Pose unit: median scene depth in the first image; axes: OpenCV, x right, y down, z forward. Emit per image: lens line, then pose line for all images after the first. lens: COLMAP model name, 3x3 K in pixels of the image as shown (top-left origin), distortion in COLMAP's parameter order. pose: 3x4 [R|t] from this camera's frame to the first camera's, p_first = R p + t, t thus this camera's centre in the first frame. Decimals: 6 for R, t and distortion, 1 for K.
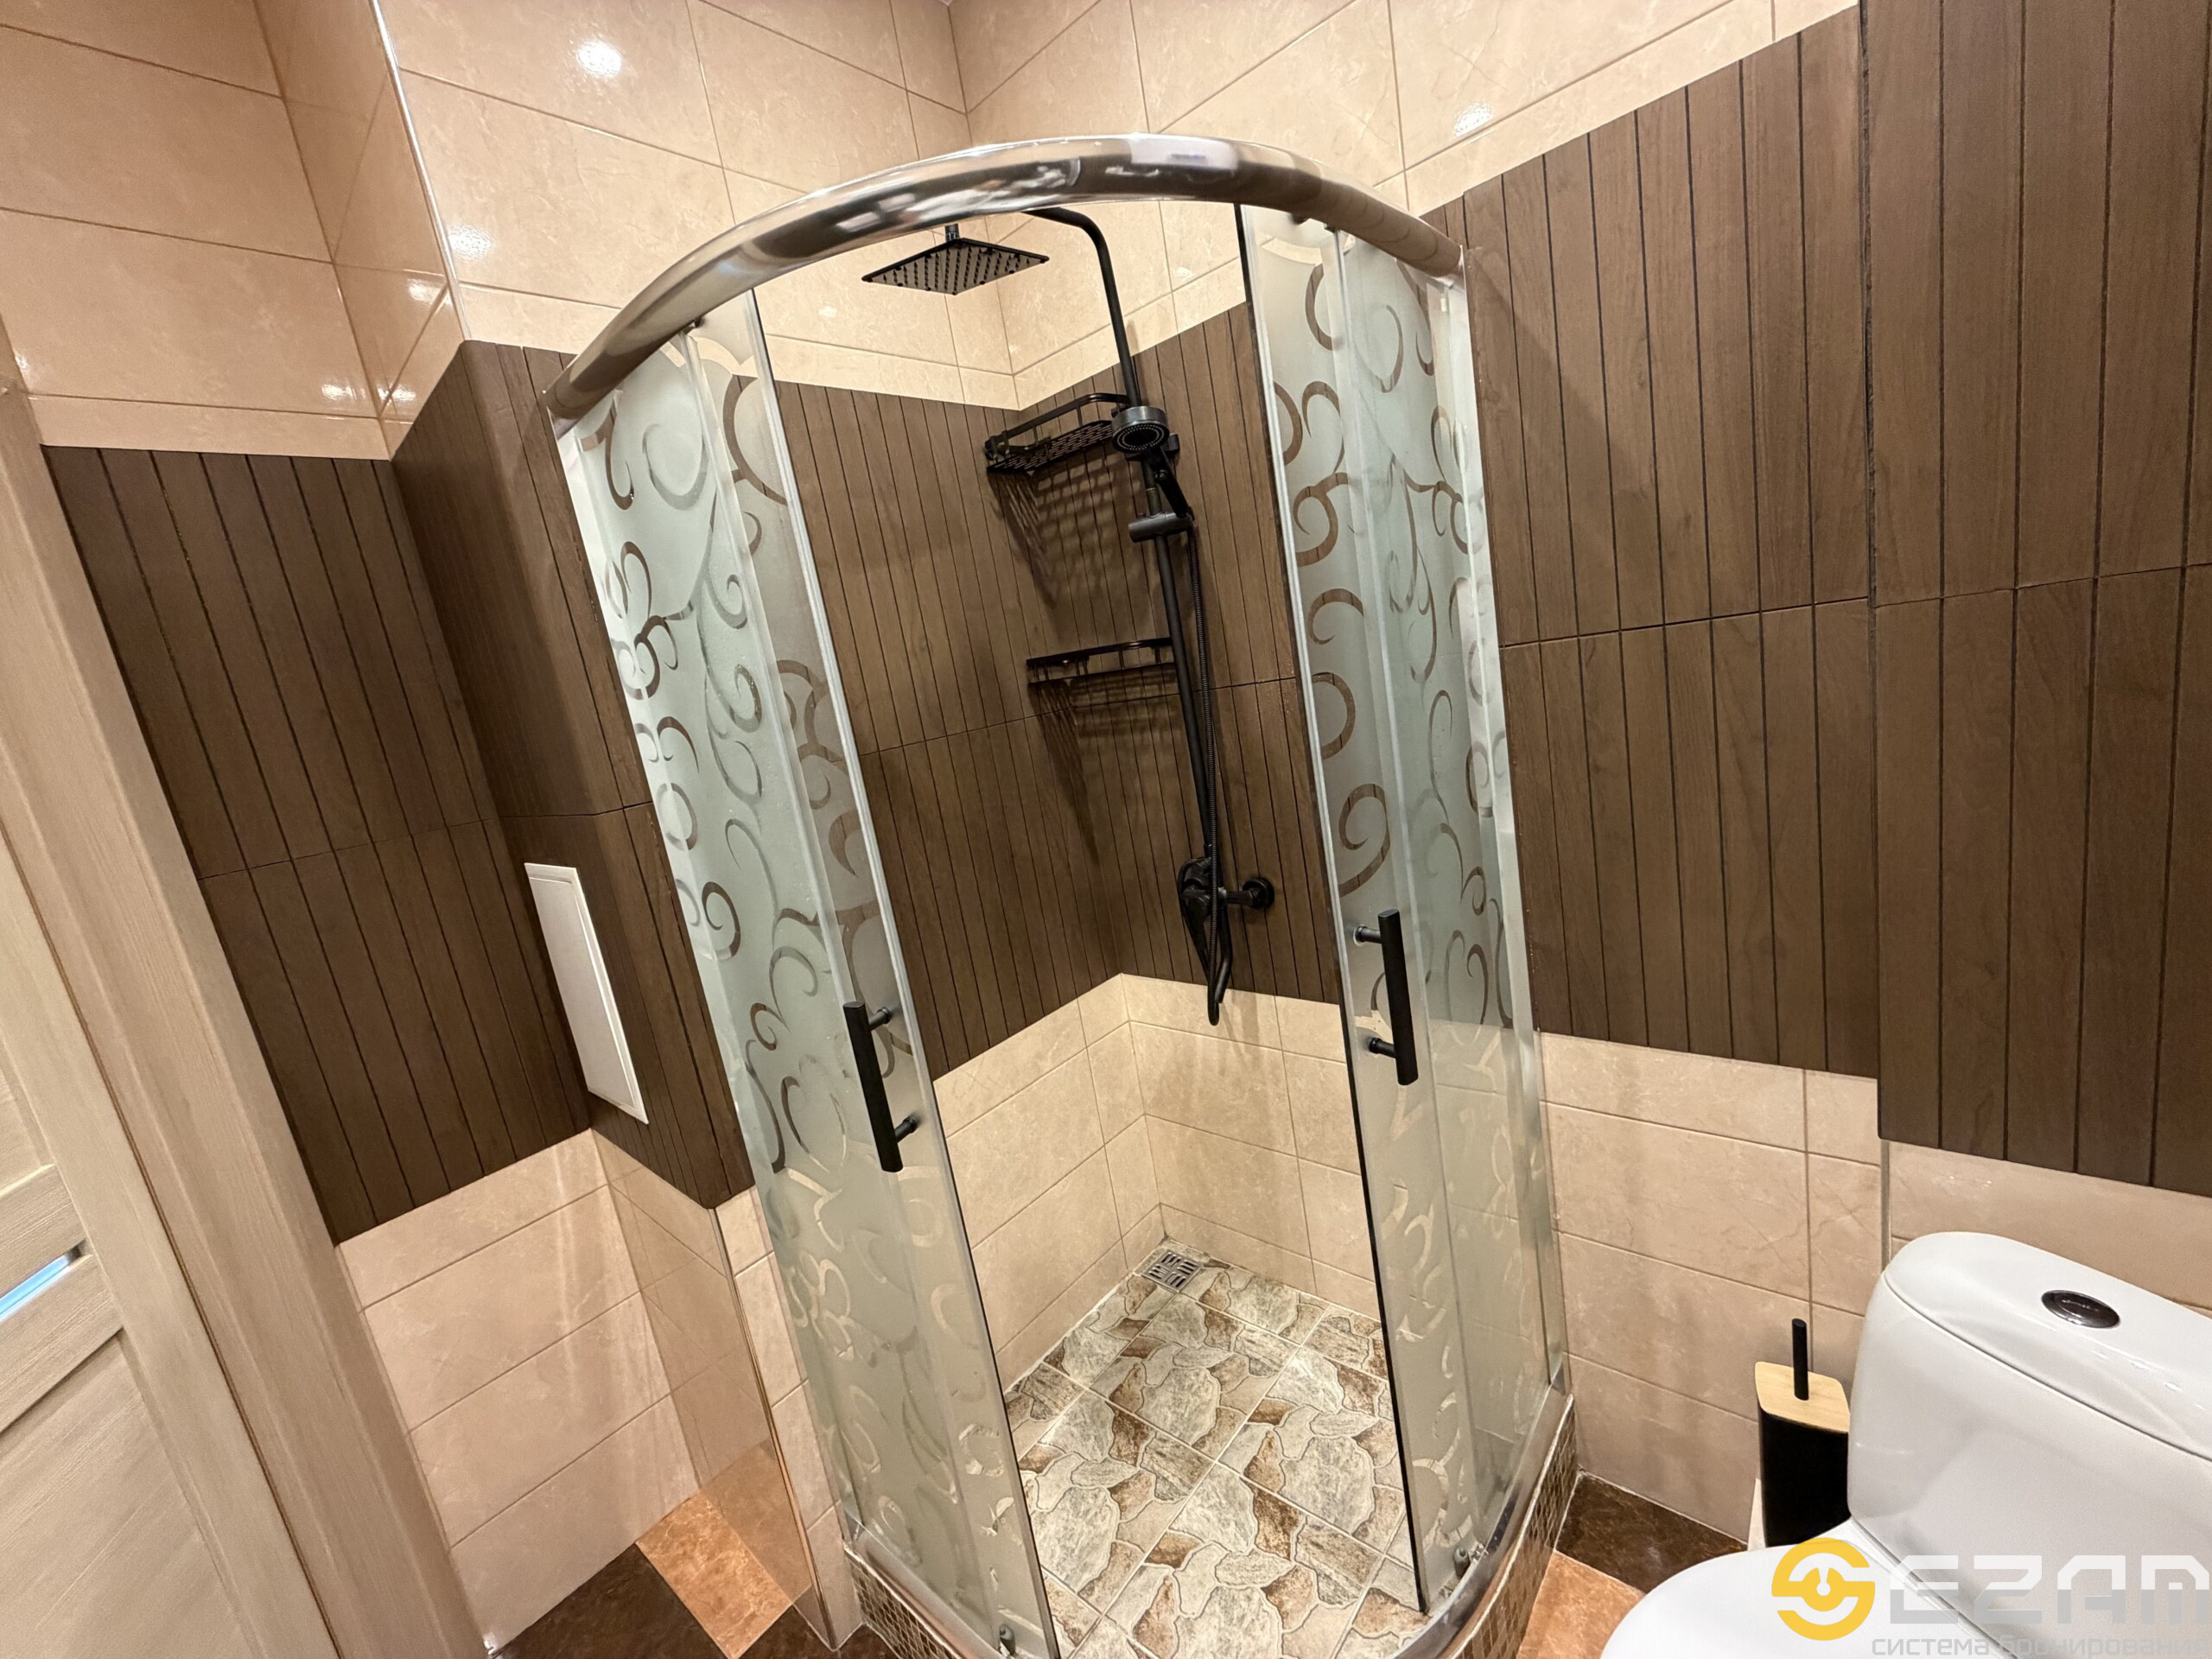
lens RADIAL K [[880.6, 0, 1100.3], [0, 880.6, 826.7], [0, 0, 1]] dist [-0.000357, -0.000081]
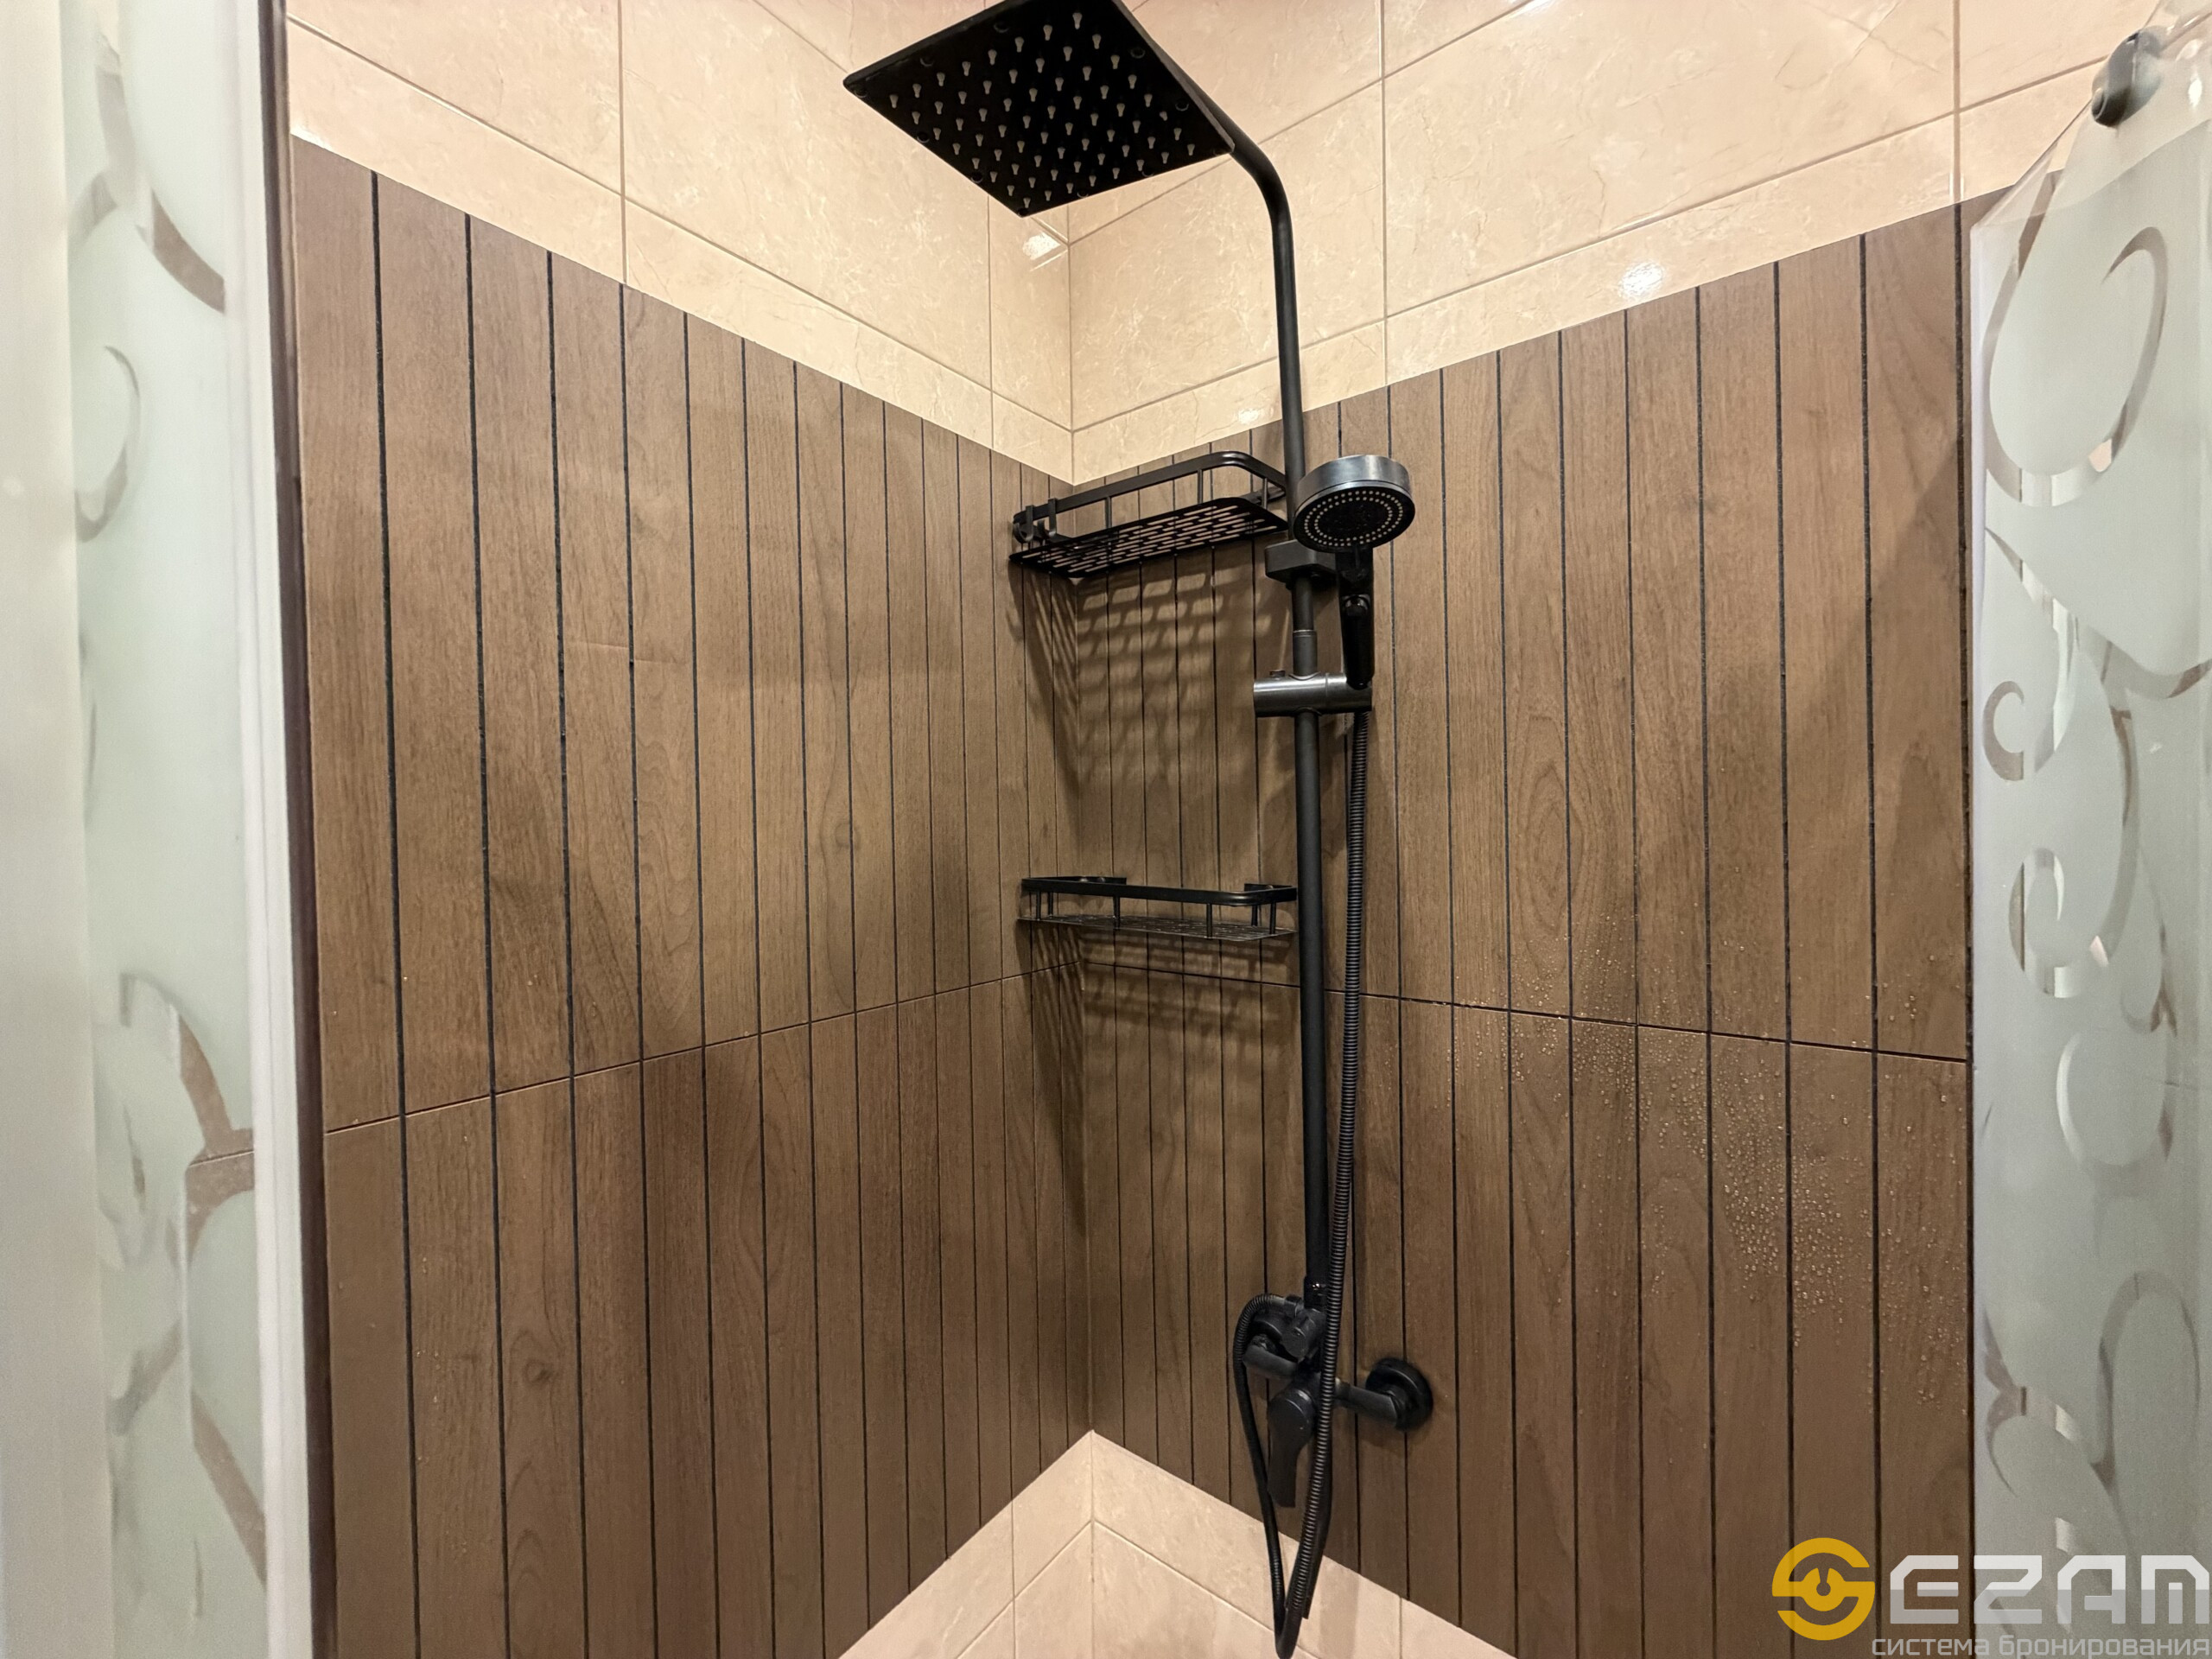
lens RADIAL K [[880.6, 0, 1100.3], [0, 880.6, 826.7], [0, 0, 1]] dist [-0.000357, -0.000081]
pose [[0.985896, 0.154146, 0.065174, -0.078003], [-0.140341, 0.973636, -0.179828, -0.128307], [-0.091176, 0.168145, 0.981537, 0.432772]]
